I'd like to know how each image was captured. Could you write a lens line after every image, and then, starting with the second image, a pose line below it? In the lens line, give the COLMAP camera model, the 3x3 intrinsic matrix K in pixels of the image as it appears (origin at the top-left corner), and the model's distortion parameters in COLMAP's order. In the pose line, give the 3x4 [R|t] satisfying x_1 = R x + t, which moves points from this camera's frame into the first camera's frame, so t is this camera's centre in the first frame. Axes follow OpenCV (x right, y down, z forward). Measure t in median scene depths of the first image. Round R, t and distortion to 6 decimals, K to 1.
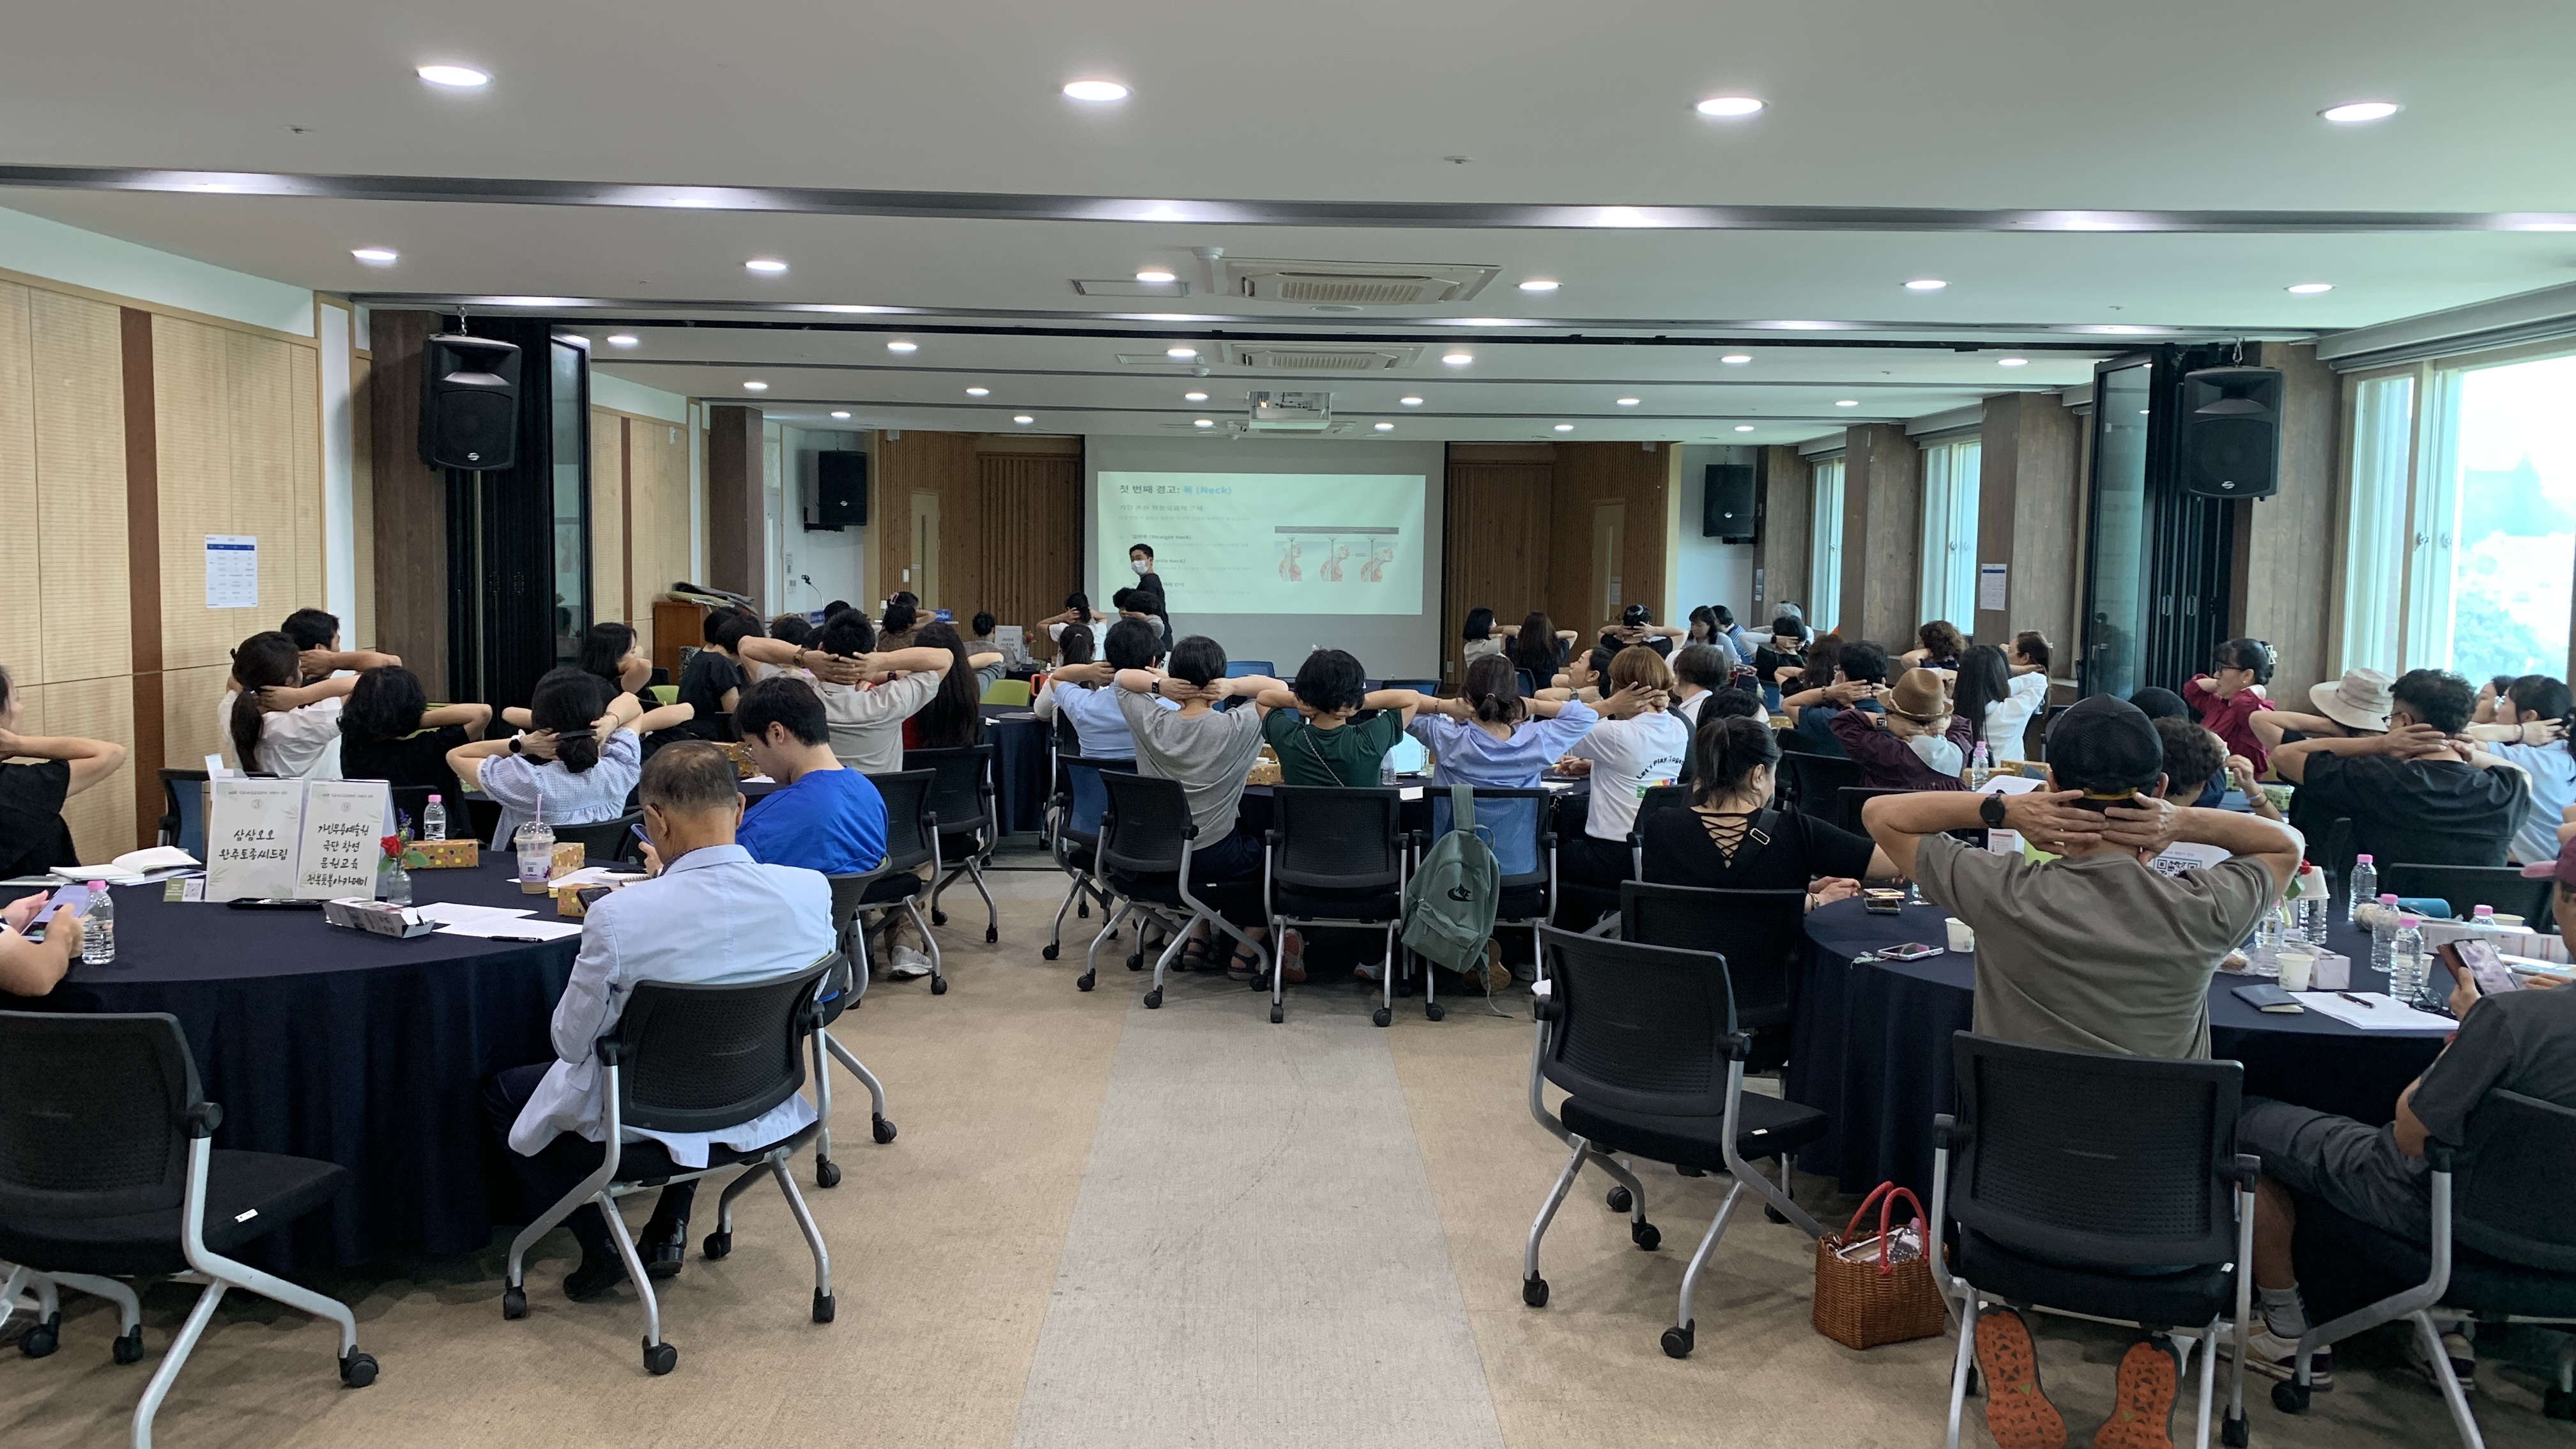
lens RADIAL K [[2011.3, 0, 1264.6], [0, 2011.3, 713.9], [0, 0, 1]] dist [0.103825, -0.167039]
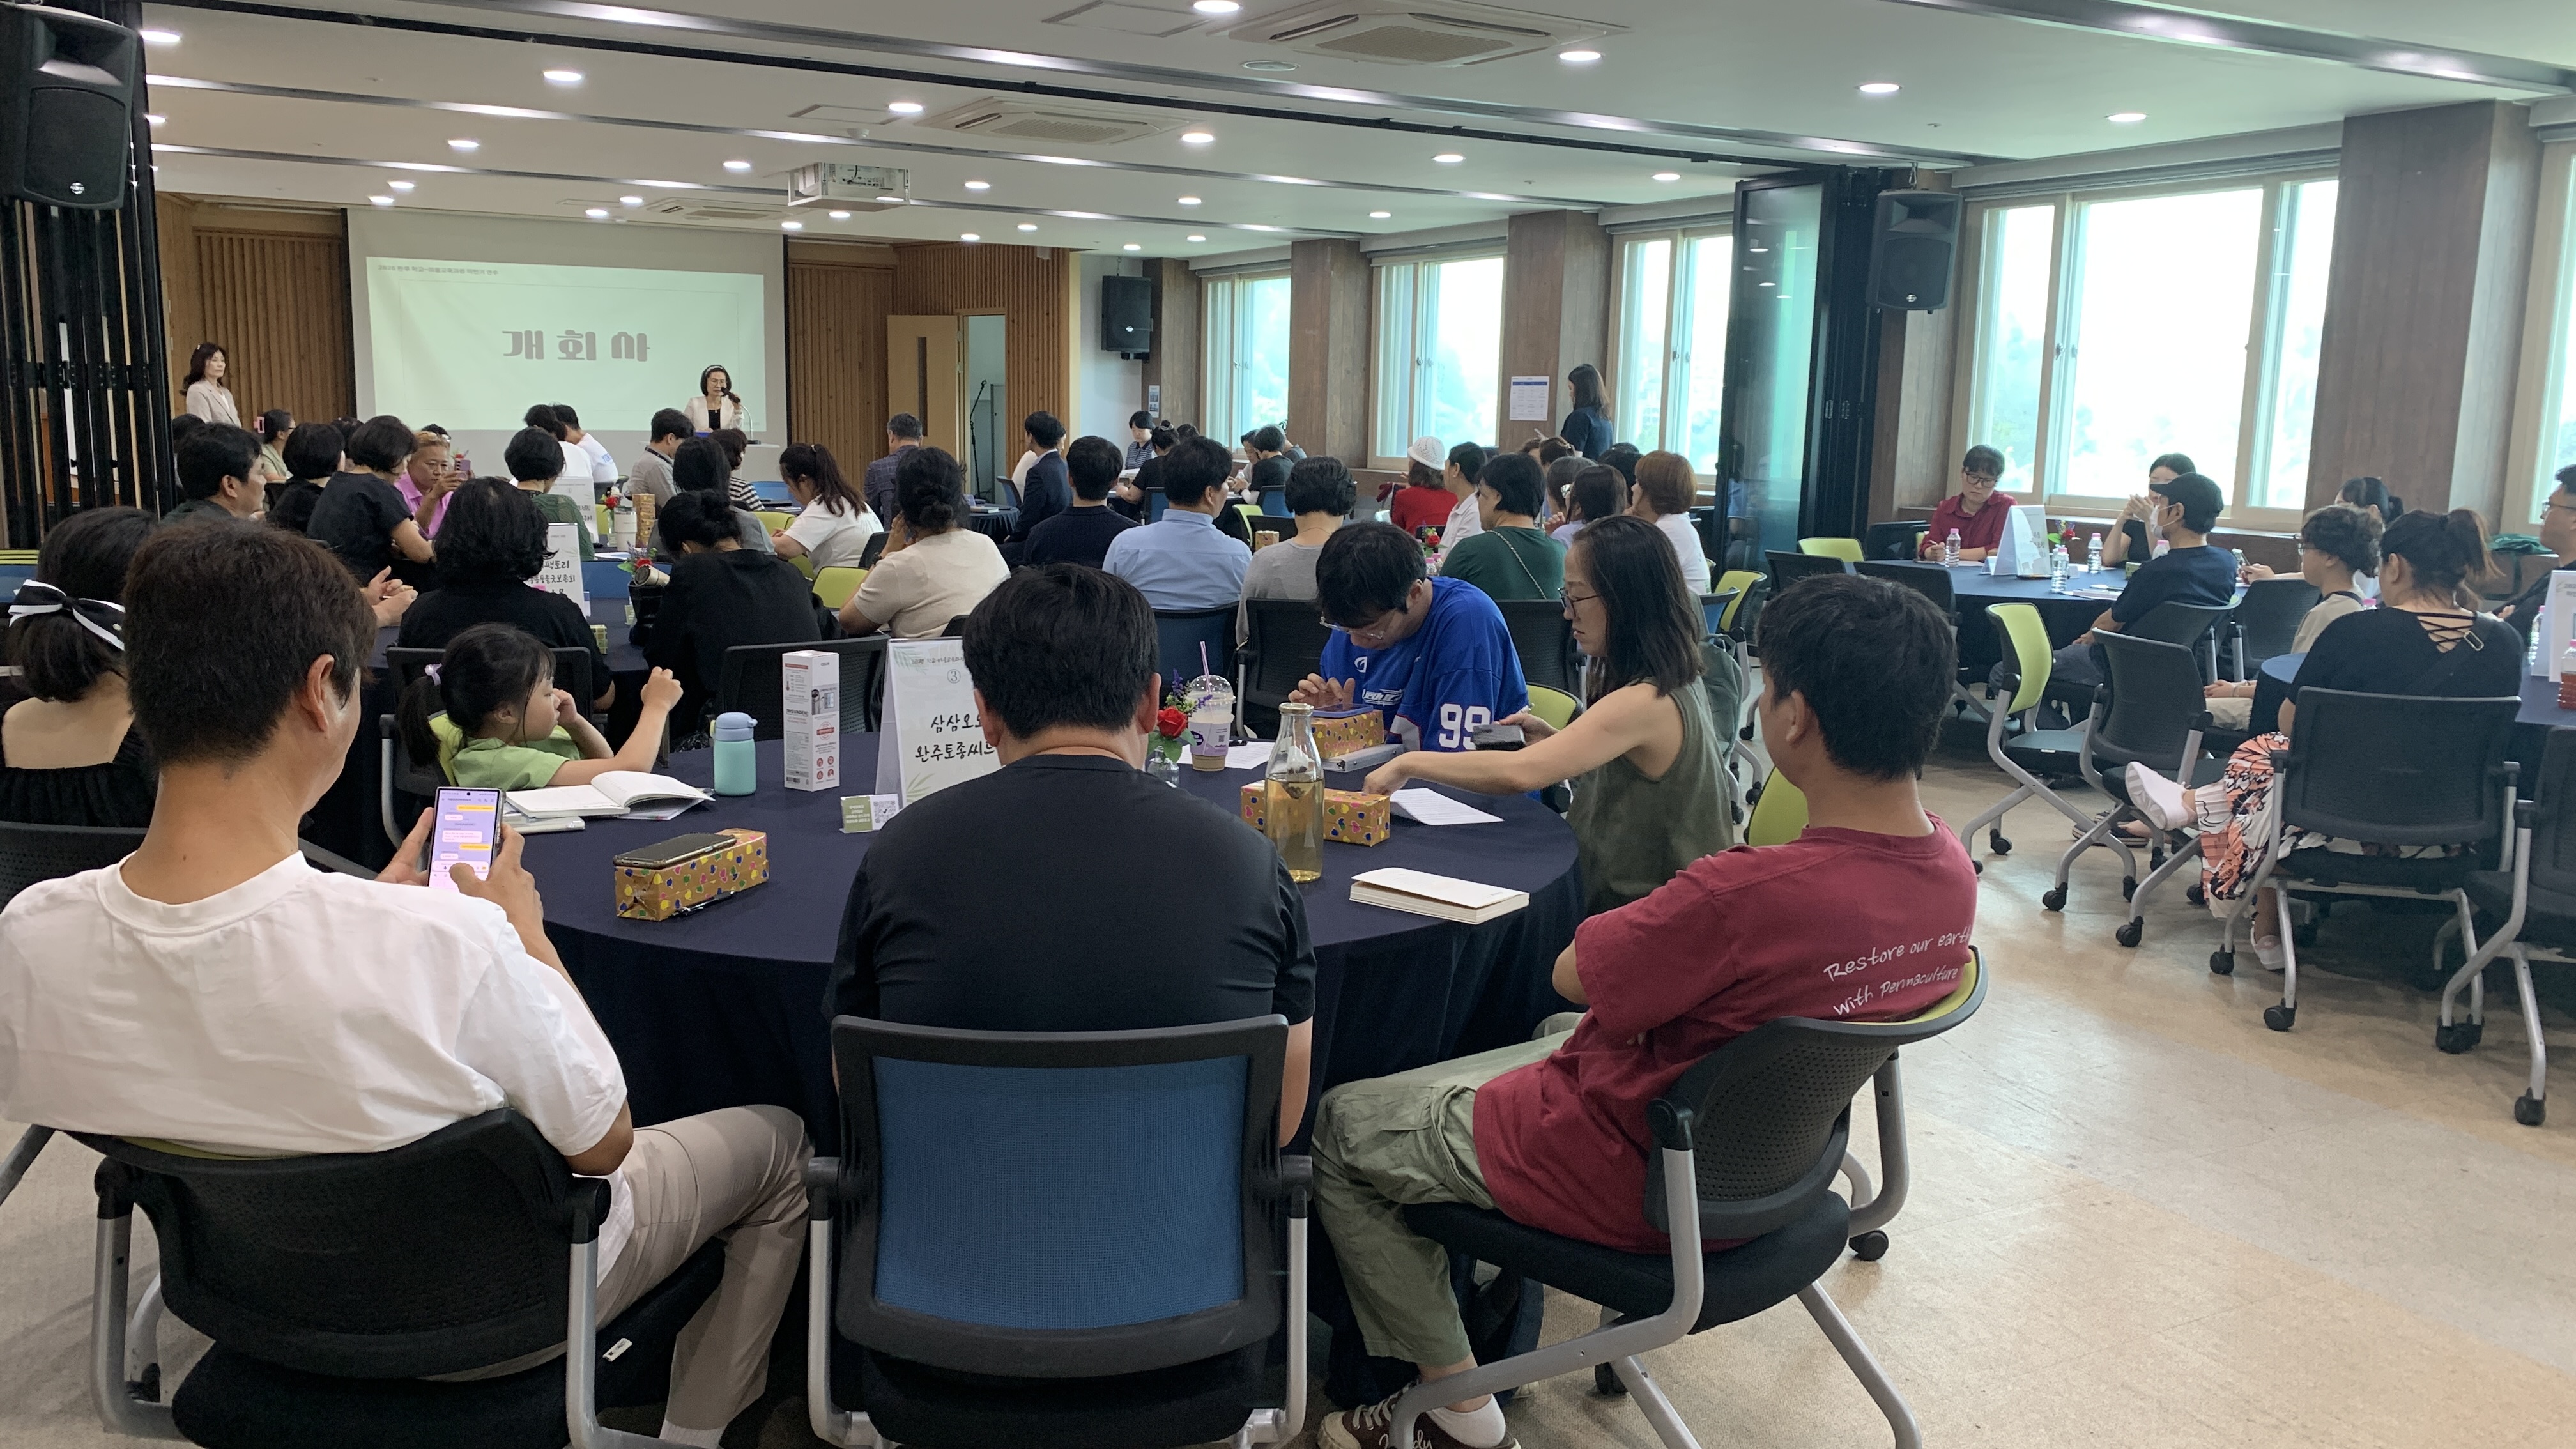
lens RADIAL K [[2011.3, 0, 1264.6], [0, 2011.3, 713.9], [0, 0, 1]] dist [0.103825, -0.167039]
pose [[0.877847, -0.070950, 0.473657, -0.224336], [0.030822, 0.995285, 0.091962, -0.000470], [-0.477949, -0.066130, 0.875895, 0.115320]]
